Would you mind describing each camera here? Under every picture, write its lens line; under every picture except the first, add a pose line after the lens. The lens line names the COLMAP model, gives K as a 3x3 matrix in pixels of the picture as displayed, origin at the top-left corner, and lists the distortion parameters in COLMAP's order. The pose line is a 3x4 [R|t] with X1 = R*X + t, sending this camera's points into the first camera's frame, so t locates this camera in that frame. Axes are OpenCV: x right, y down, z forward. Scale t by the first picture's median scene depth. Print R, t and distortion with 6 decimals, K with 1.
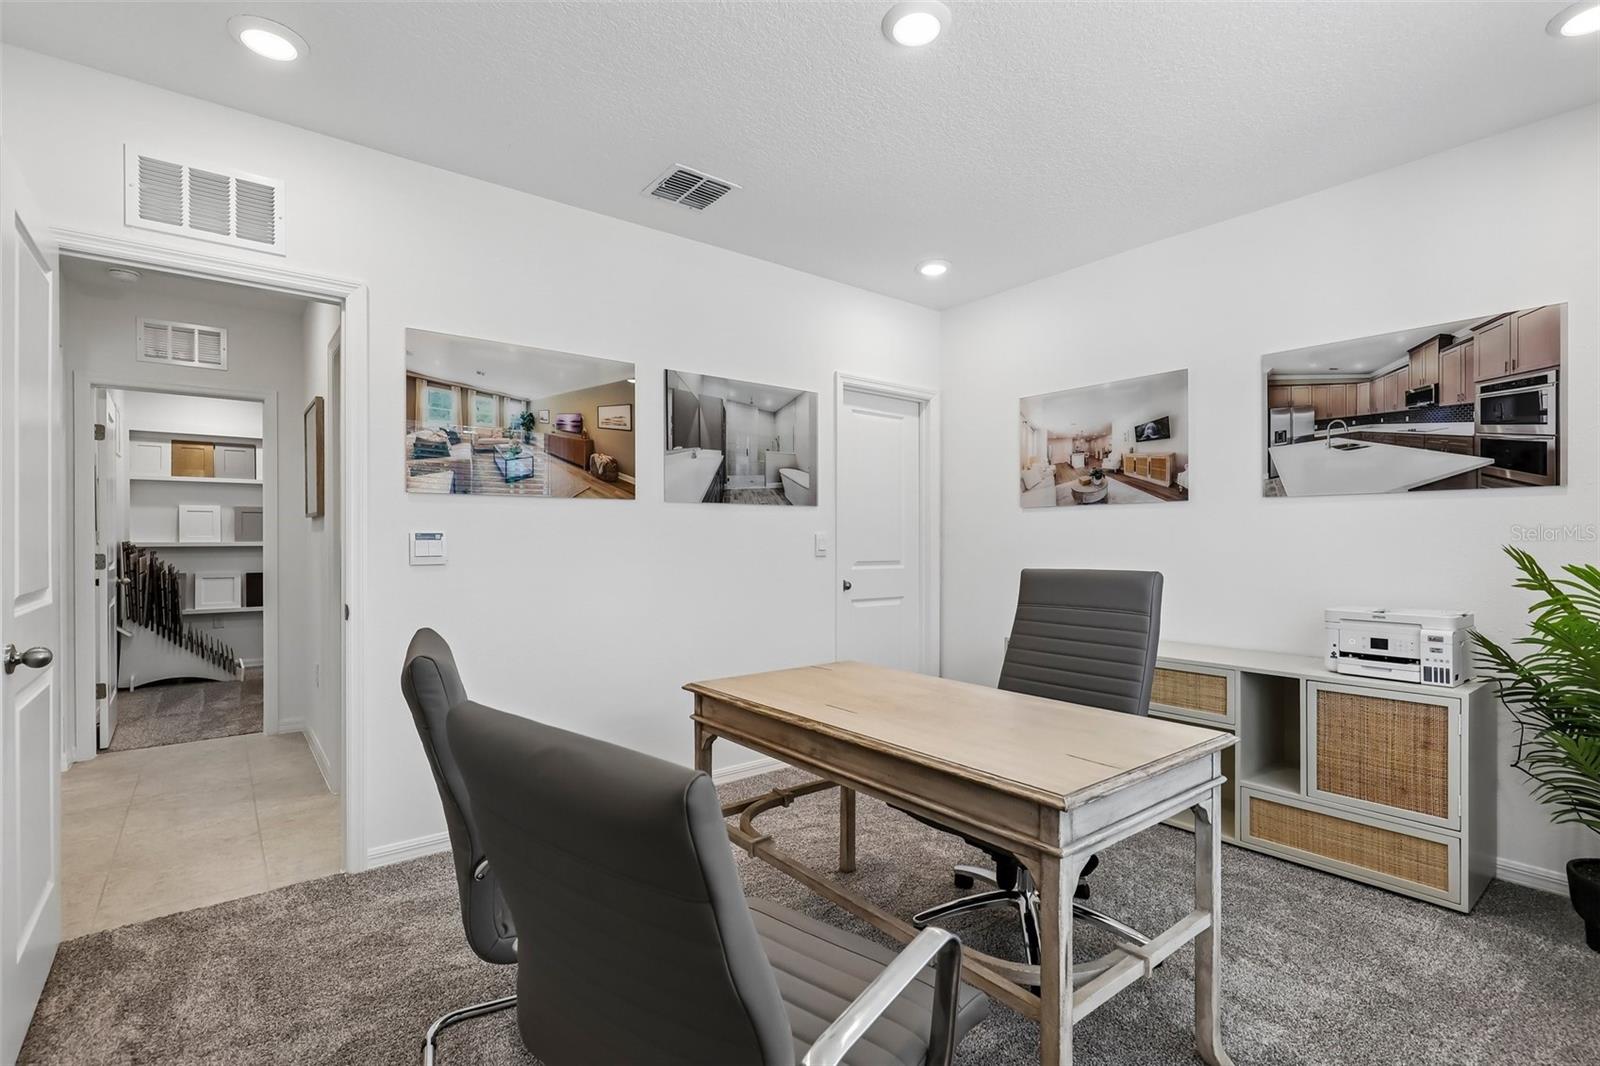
lens RADIAL K [[738.8, 0, 809.8], [0, 738.8, 542.8], [0, 0, 1]] dist [0.002010, -0.000275]
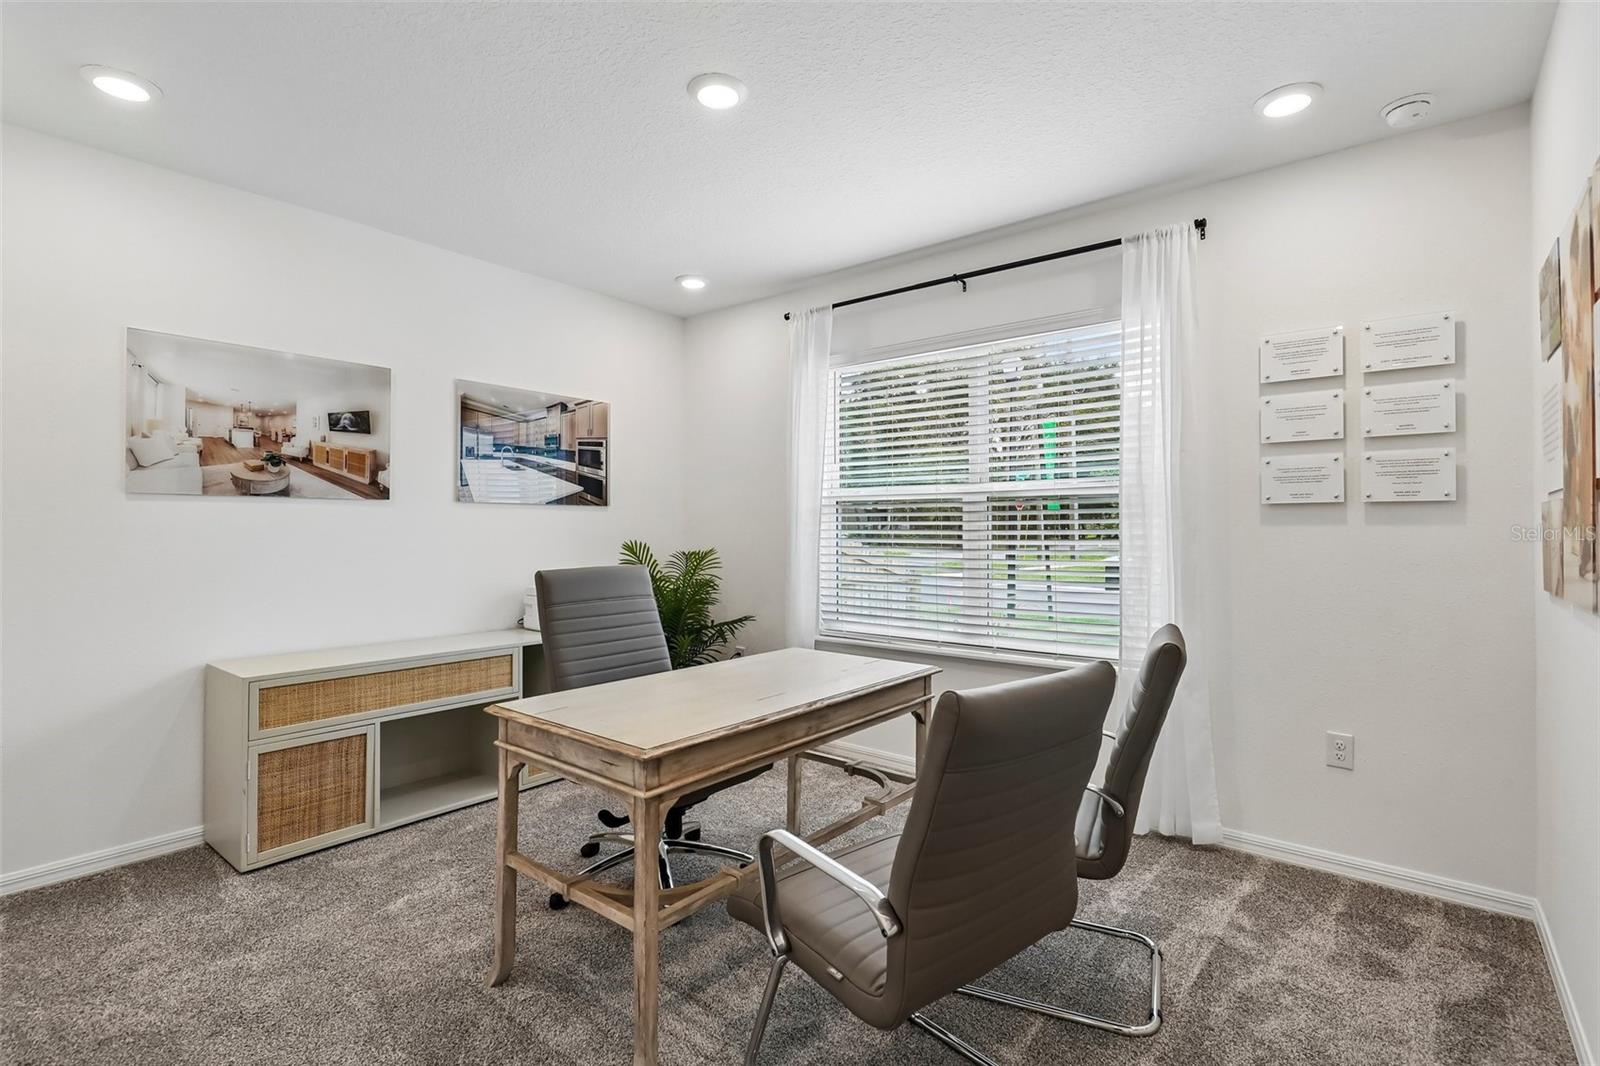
lens RADIAL K [[738.8, 0, 810.7], [0, 738.8, 523.0], [0, 0, 1]] dist [0.002010, -0.000275]
pose [[-0.208146, 0.008834, 0.978058, -0.586470], [0.004119, 0.999958, -0.008155, -0.015075], [-0.978089, 0.002331, -0.208173, 0.647716]]
